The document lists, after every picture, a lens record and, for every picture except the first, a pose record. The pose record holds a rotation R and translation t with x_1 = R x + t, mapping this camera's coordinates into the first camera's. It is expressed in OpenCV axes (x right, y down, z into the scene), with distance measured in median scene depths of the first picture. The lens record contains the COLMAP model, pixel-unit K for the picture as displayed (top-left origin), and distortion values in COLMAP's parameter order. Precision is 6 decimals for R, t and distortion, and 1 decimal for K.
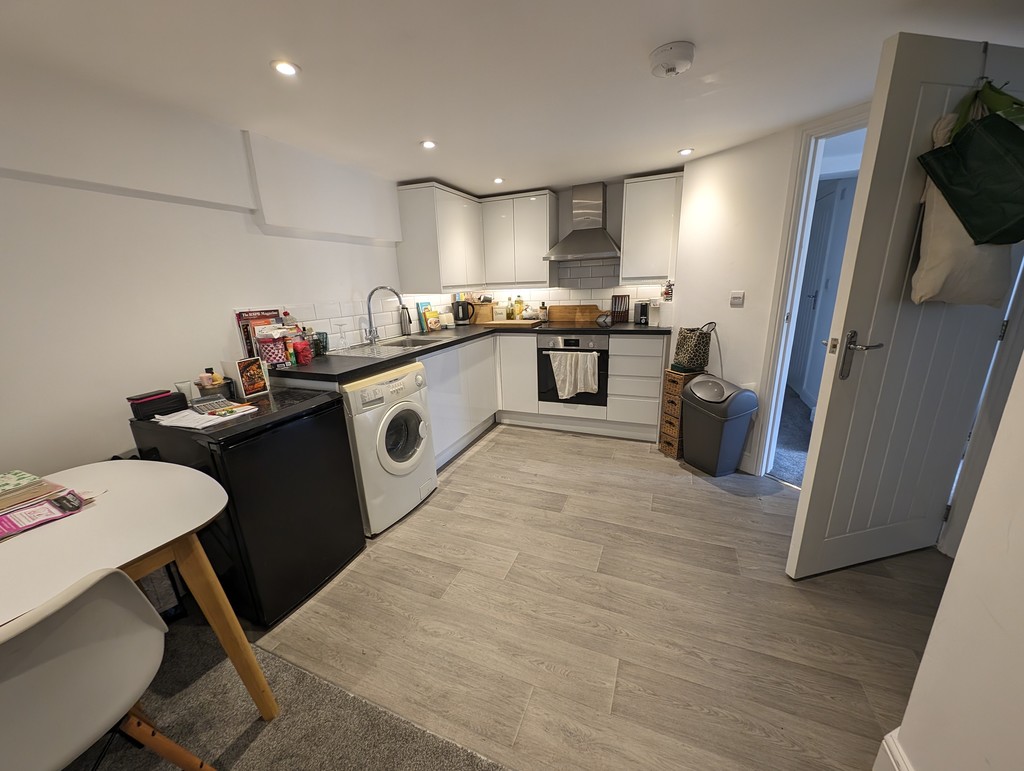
lens RADIAL K [[382.4, 0, 512.0], [0, 382.4, 385.5], [0, 0, 1]] dist [-0.000118, -0.000018]
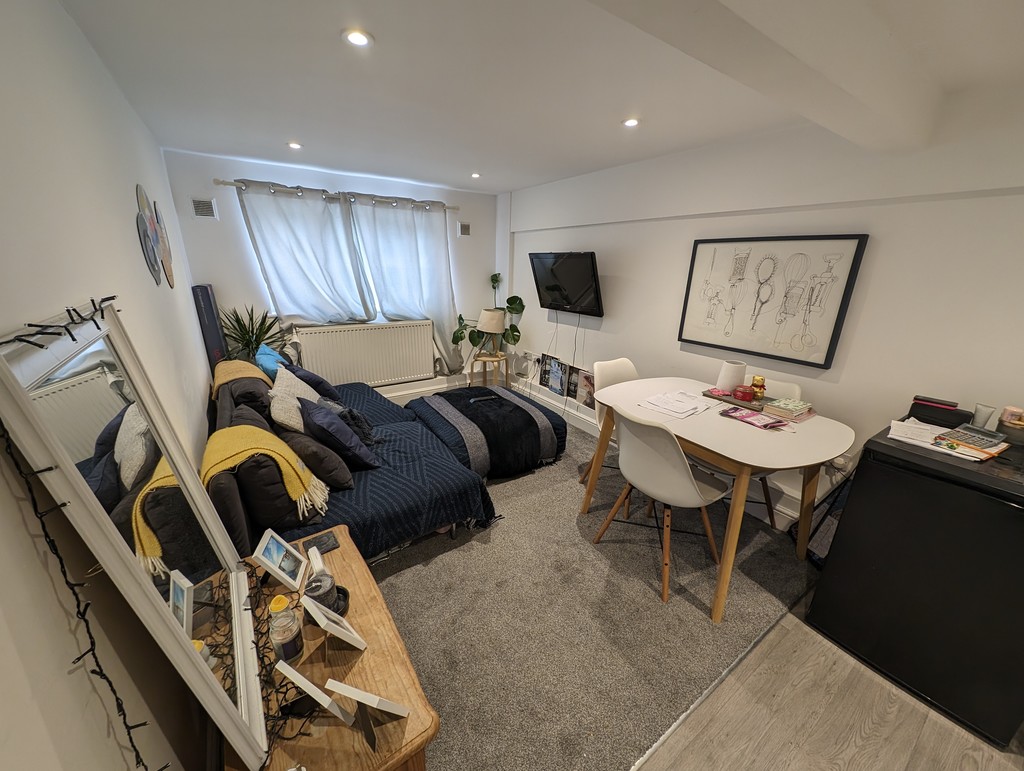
lens RADIAL K [[382.4, 0, 512.0], [0, 382.4, 385.5], [0, 0, 1]] dist [-0.000118, -0.000018]
pose [[-0.542782, 0.280910, -0.791503, 0.503697], [-0.225150, 0.859246, 0.459352, -0.249454], [0.809132, 0.427535, -0.403136, 0.538121]]
